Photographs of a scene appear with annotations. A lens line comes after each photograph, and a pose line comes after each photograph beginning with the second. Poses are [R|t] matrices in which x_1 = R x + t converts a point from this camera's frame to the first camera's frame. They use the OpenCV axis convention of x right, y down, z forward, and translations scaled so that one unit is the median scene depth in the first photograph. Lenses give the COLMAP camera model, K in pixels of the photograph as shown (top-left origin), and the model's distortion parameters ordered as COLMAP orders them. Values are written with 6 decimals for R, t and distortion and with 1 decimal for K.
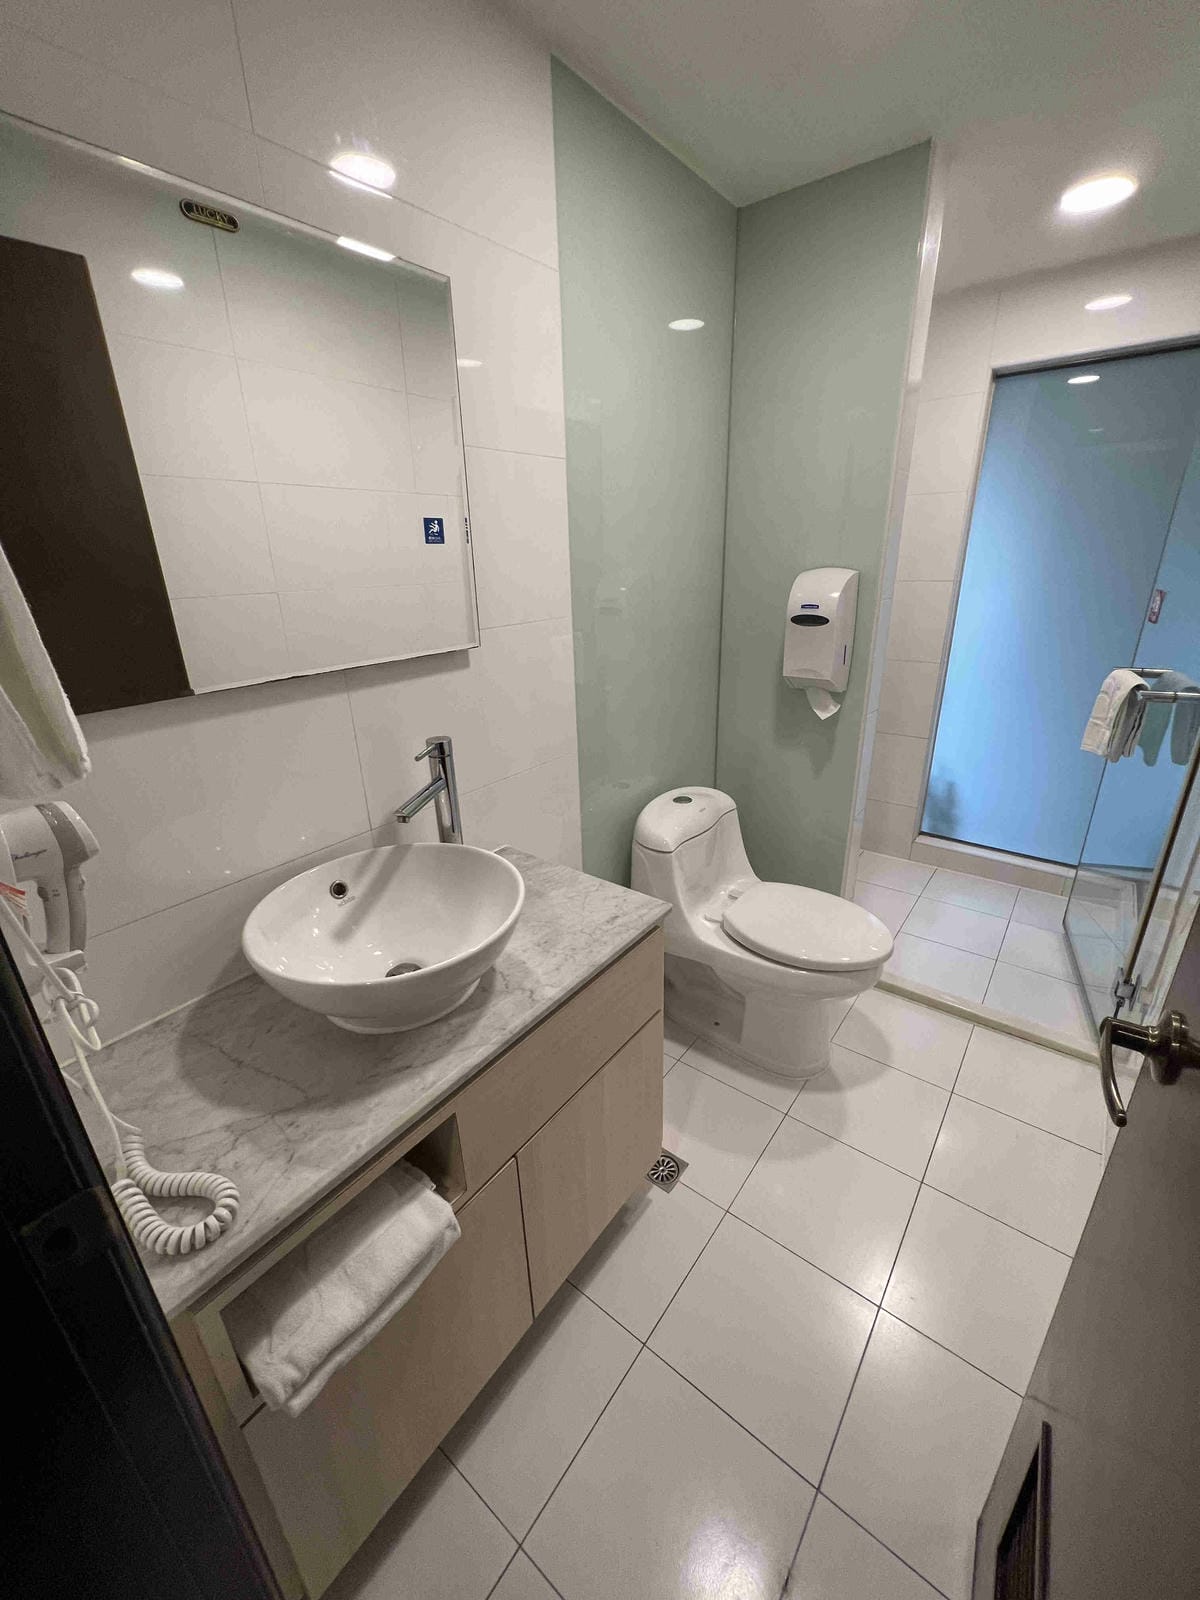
lens RADIAL K [[645.9, 0, 597.6], [0, 645.9, 796.7], [0, 0, 1]] dist [0.001107, 0.000233]
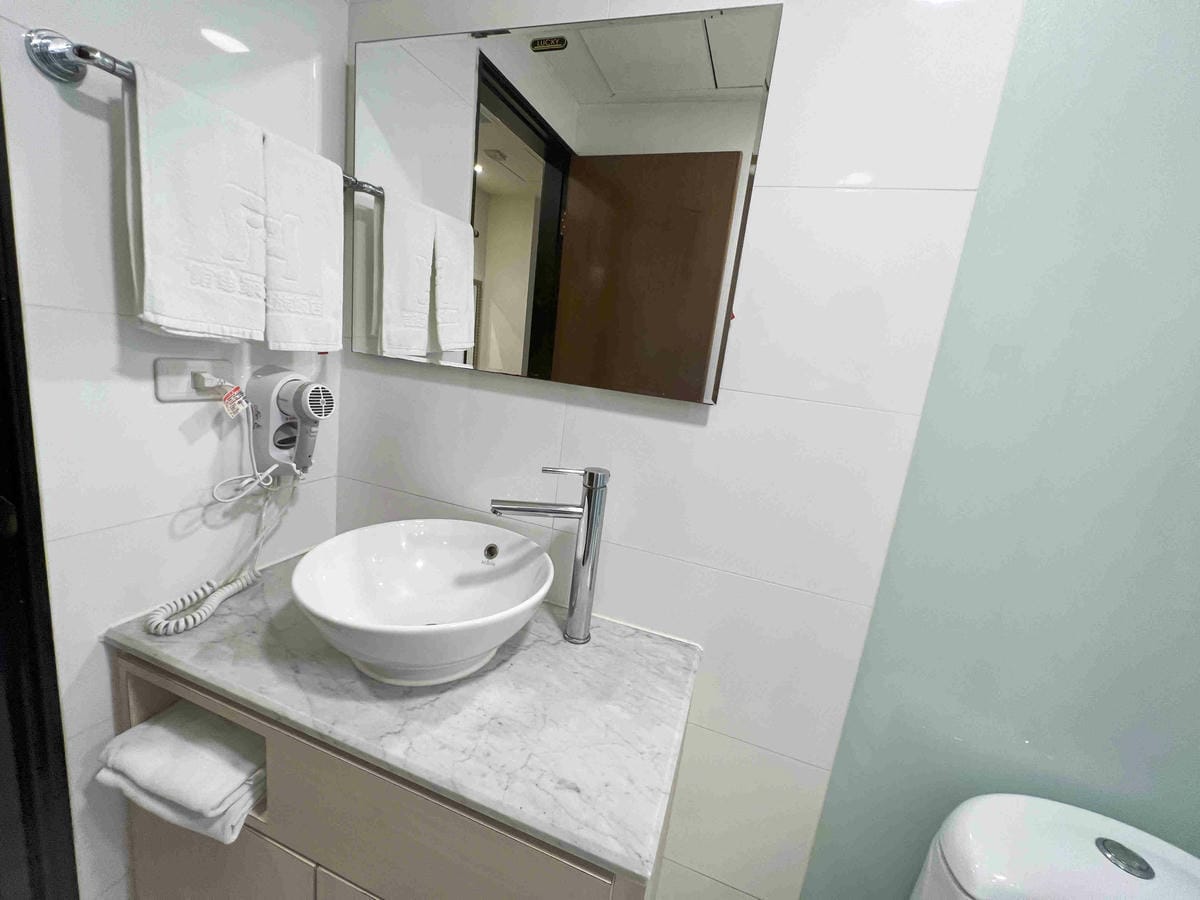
lens RADIAL K [[484.4, 0, 599.6], [0, 484.4, 451.4], [0, 0, 1]] dist [0.001107, 0.000233]
pose [[0.317611, 0.246435, -0.915638, 0.435759], [-0.456841, 0.885946, 0.079978, -0.181184], [0.830915, 0.392899, 0.393967, 0.753818]]
